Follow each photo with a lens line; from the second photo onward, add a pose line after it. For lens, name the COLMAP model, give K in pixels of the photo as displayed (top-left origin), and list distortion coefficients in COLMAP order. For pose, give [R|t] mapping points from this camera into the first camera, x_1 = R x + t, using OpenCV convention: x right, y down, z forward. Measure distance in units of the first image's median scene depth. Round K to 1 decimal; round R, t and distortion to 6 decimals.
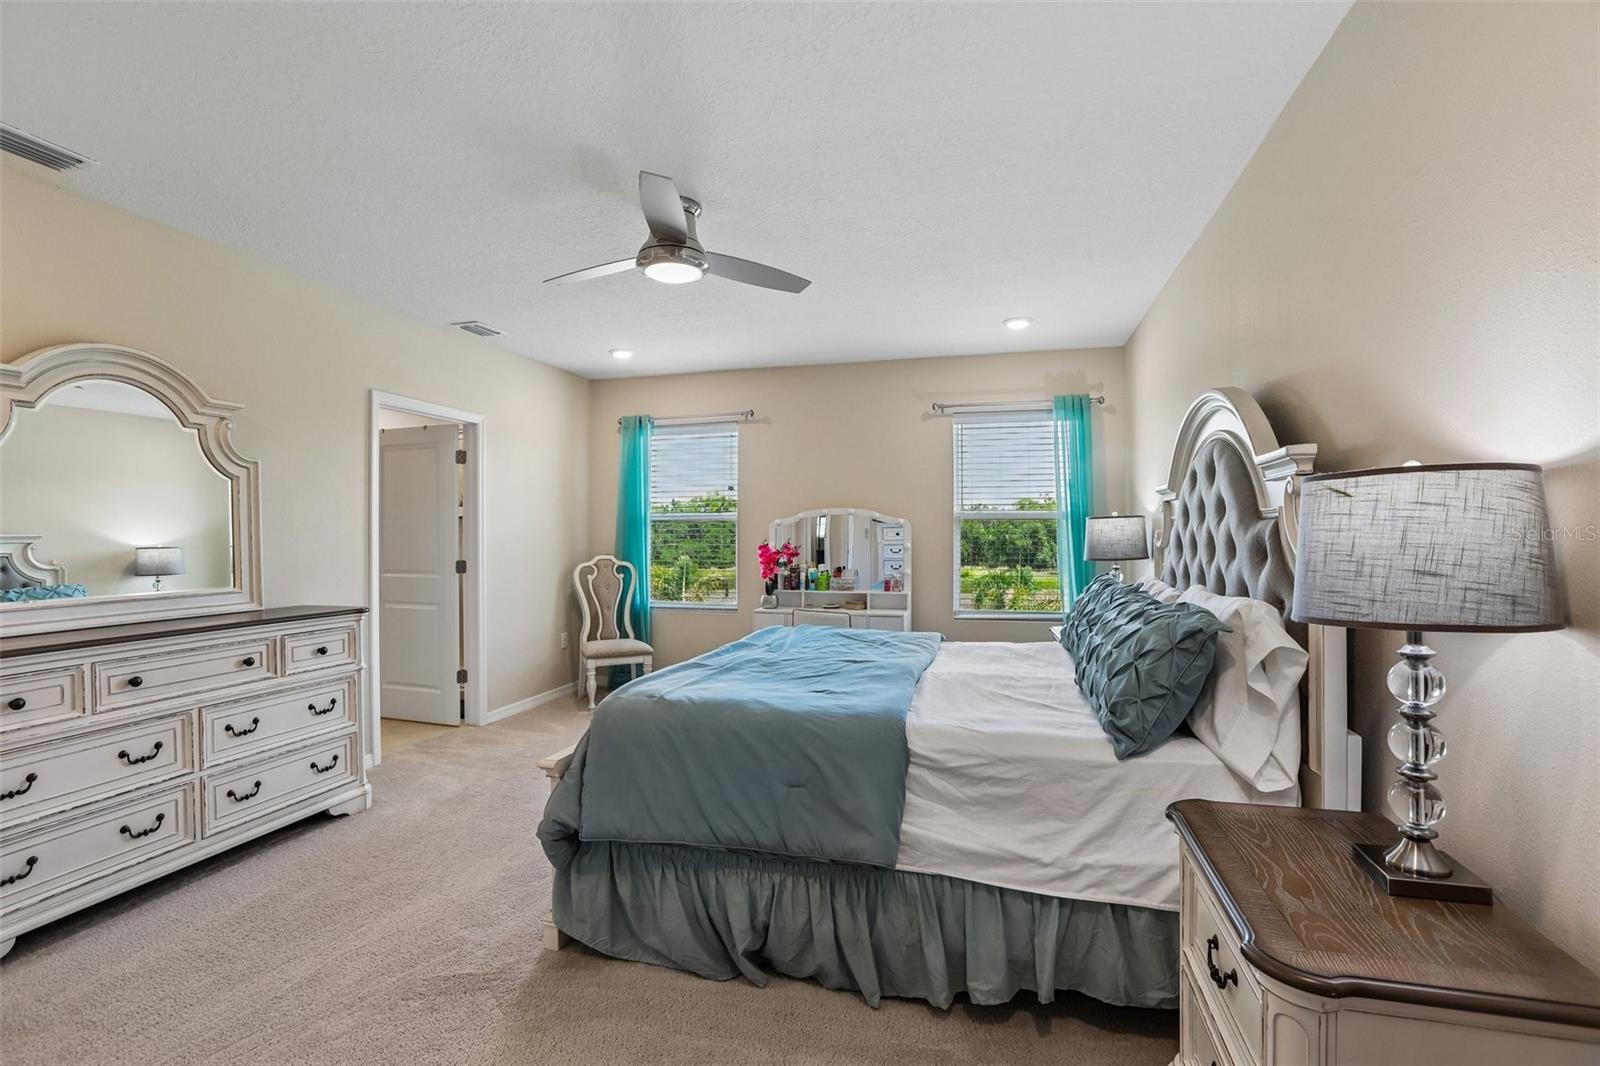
lens RADIAL K [[726.7, 0, 797.9], [0, 726.7, 532.2], [0, 0, 1]] dist [-0.055226, 0.020078]
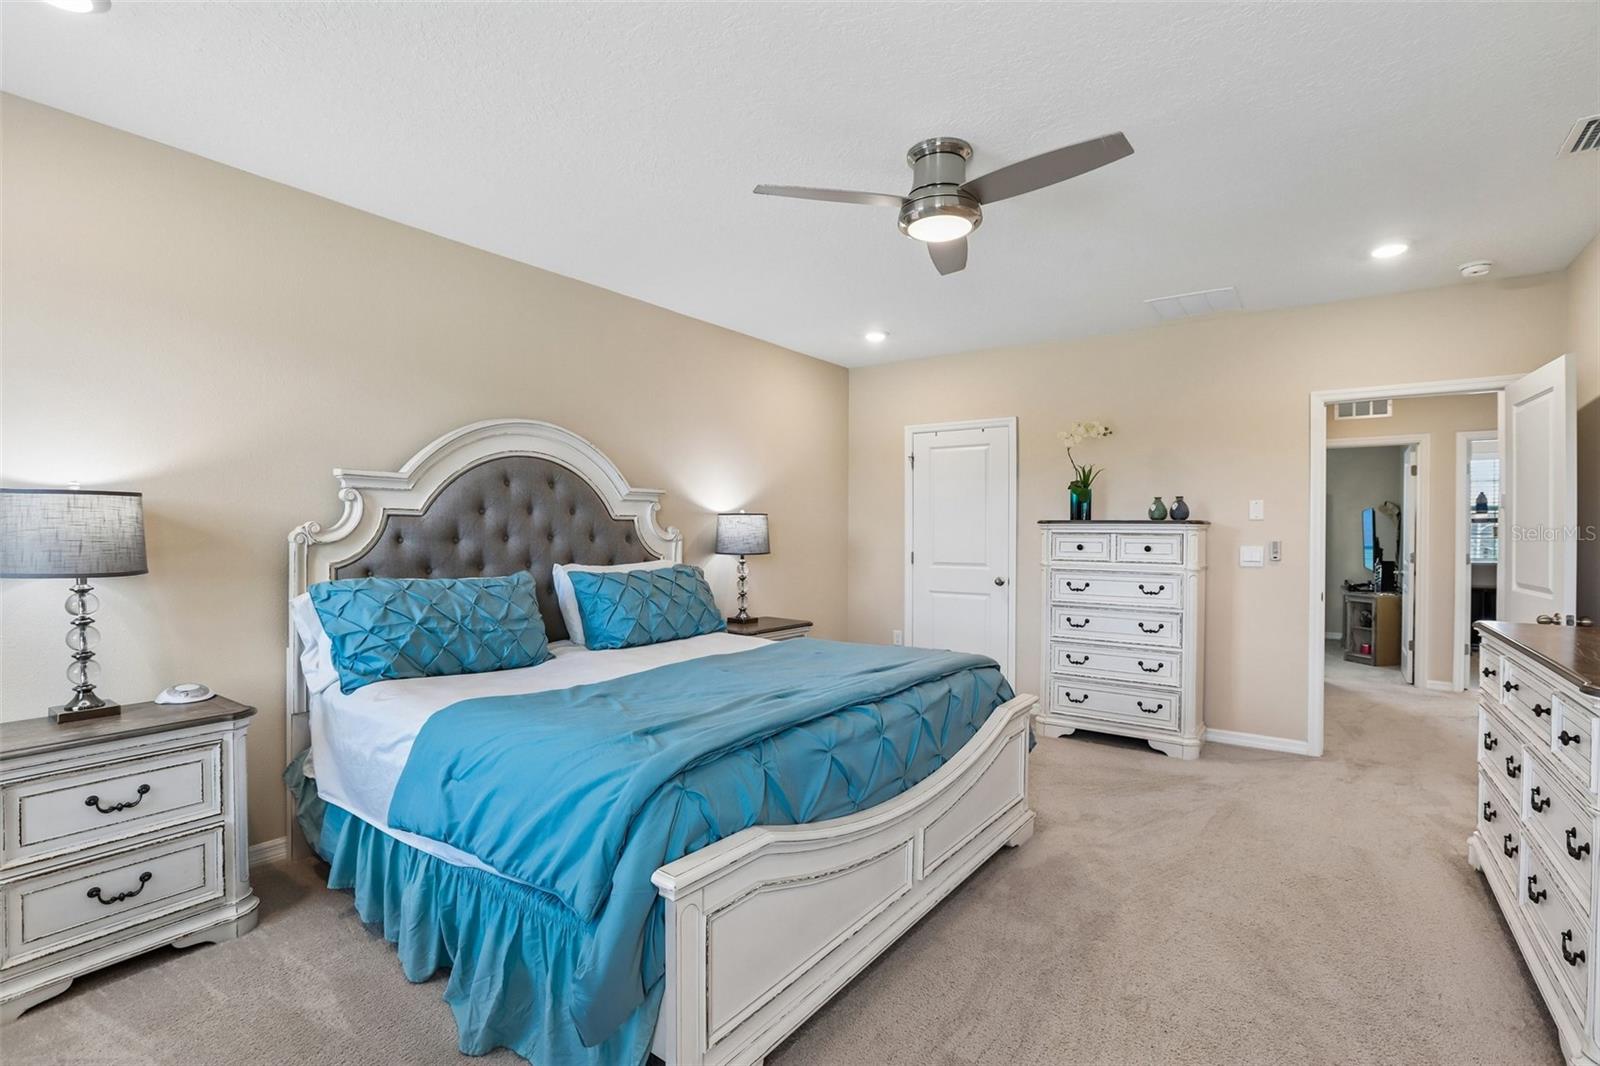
lens RADIAL K [[726.7, 0, 797.9], [0, 726.7, 532.2], [0, 0, 1]] dist [-0.055226, 0.020078]
pose [[-0.932154, -0.003996, 0.362040, -0.176910], [-0.005263, 0.999983, -0.002512, 0.005667], [-0.362024, -0.004247, -0.932159, 1.019469]]
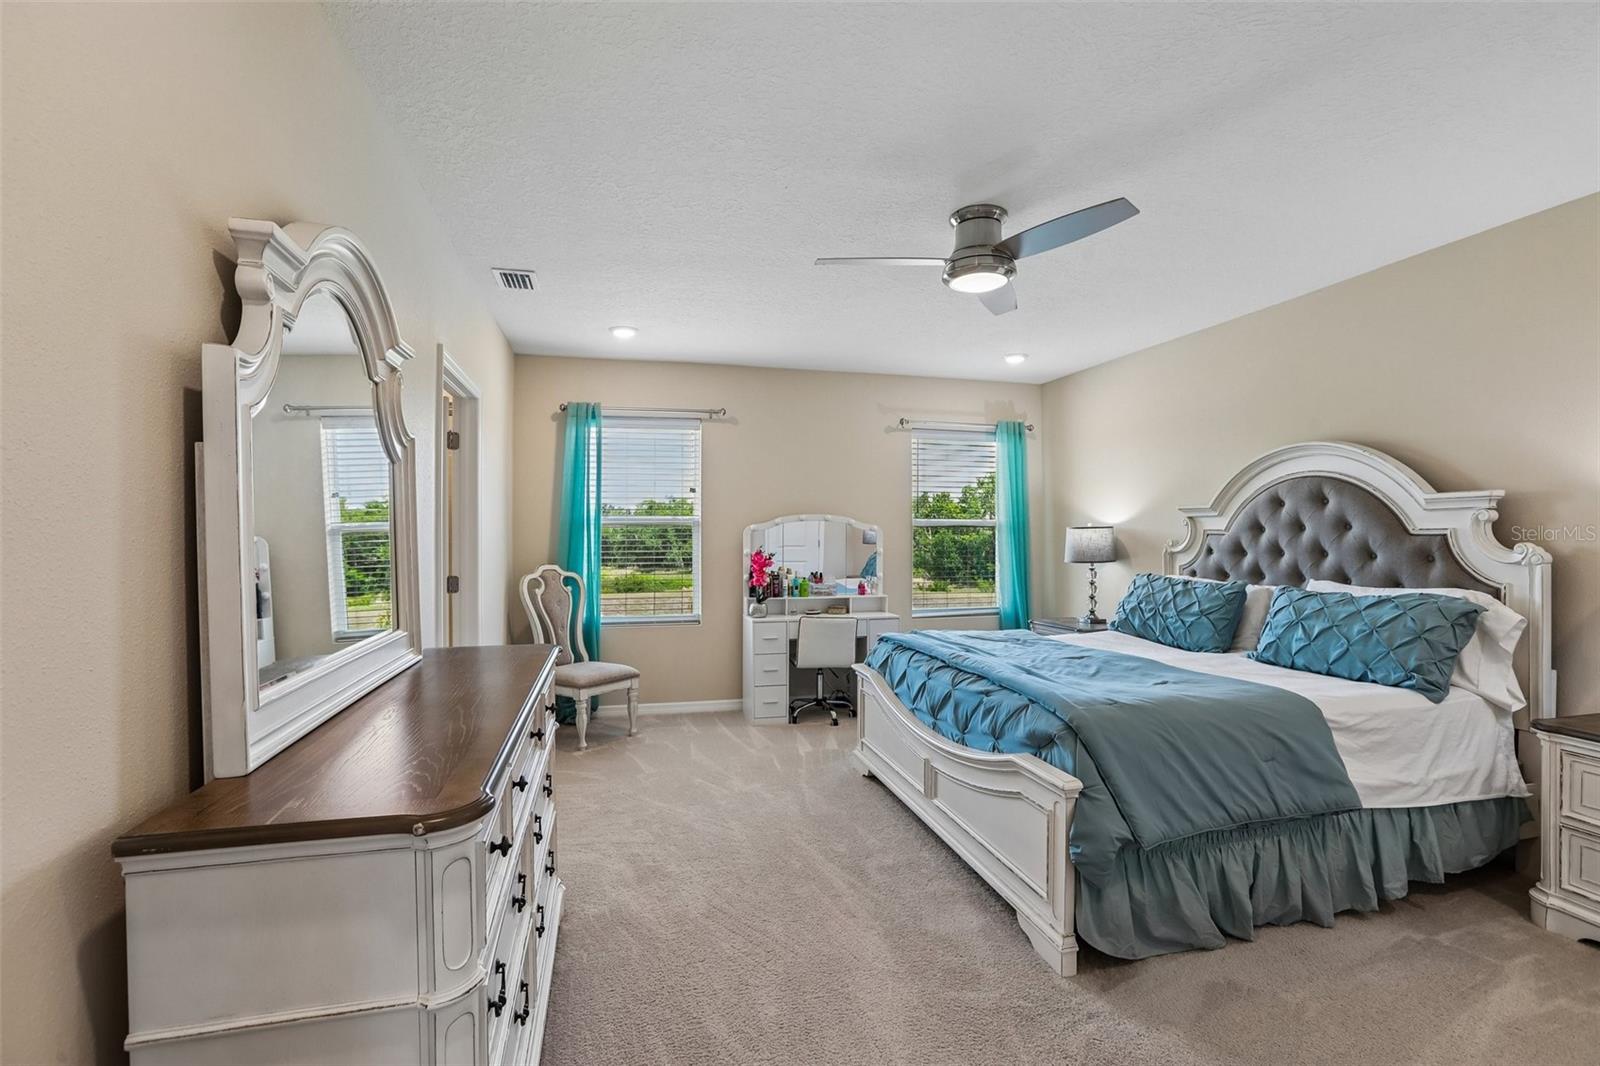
lens RADIAL K [[726.7, 0, 797.9], [0, 726.7, 532.2], [0, 0, 1]] dist [-0.055226, 0.020078]
pose [[0.870225, 0.004058, 0.492638, -0.476176], [-0.003965, 0.999991, -0.001232, -0.007046], [-0.492639, -0.000882, 0.870233, 0.140264]]
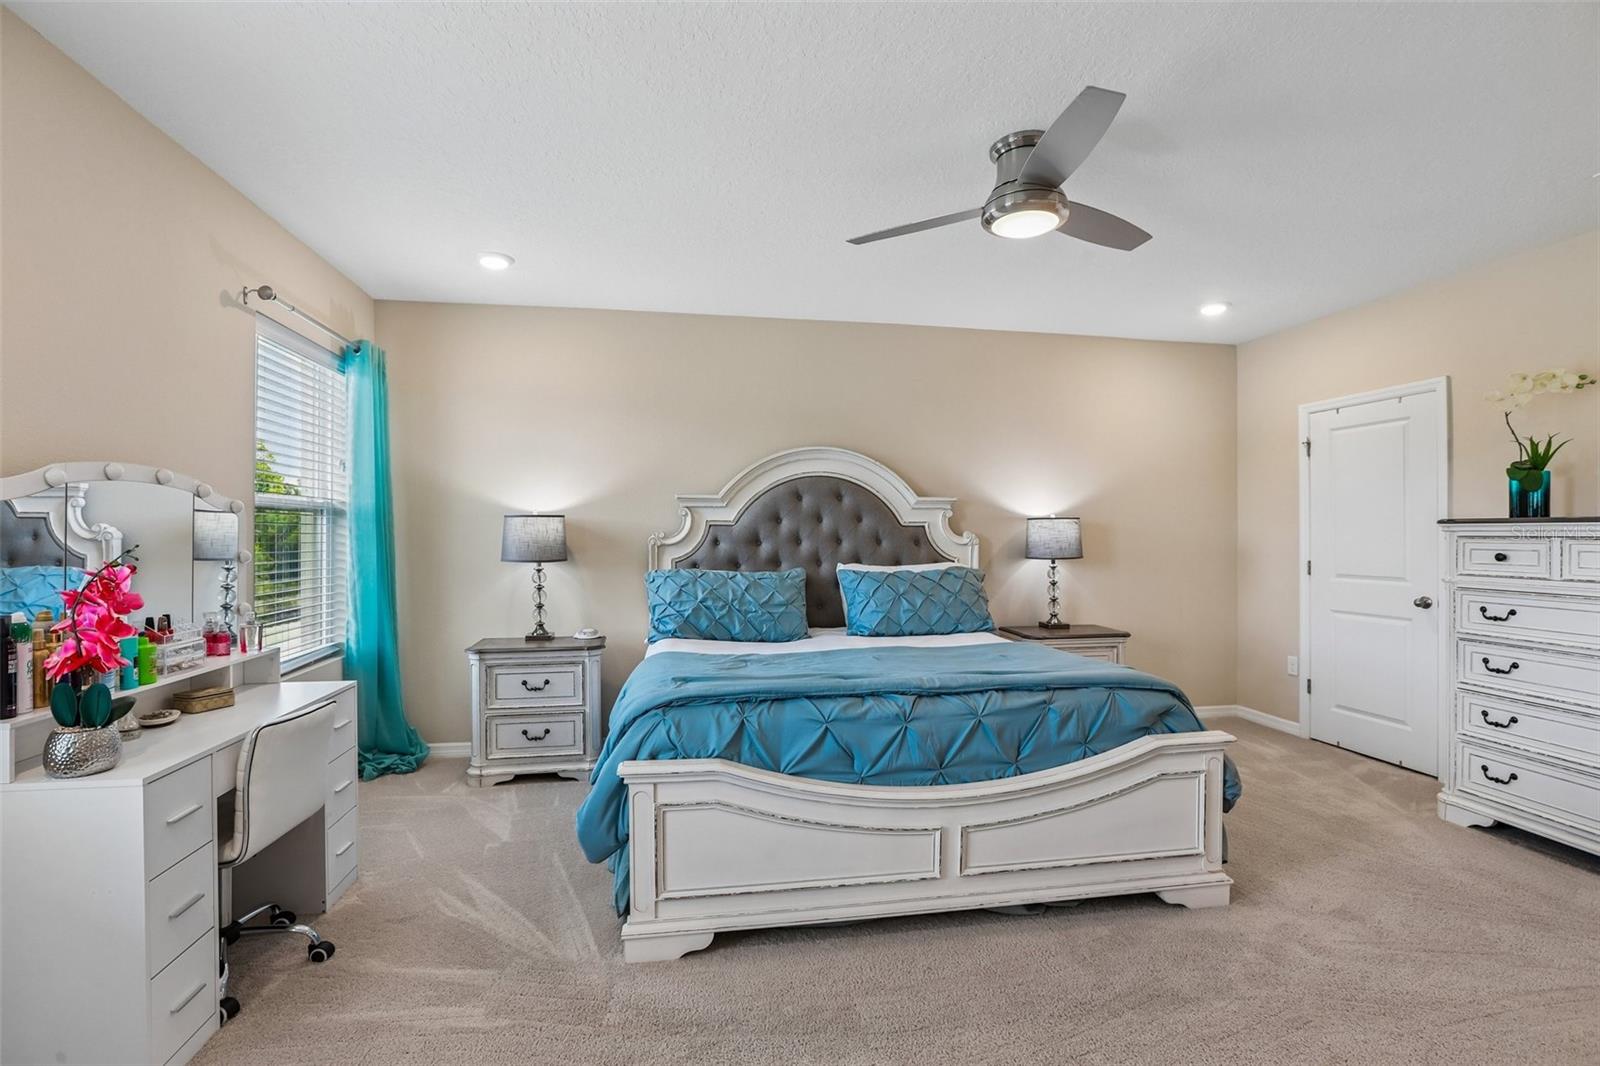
lens RADIAL K [[726.7, 0, 797.9], [0, 726.7, 532.2], [0, 0, 1]] dist [-0.055226, 0.020078]
pose [[-0.428125, 0.002769, 0.903715, -0.445032], [-0.003063, 0.999985, -0.004515, 0.003412], [-0.903714, -0.004701, -0.428110, 0.871416]]
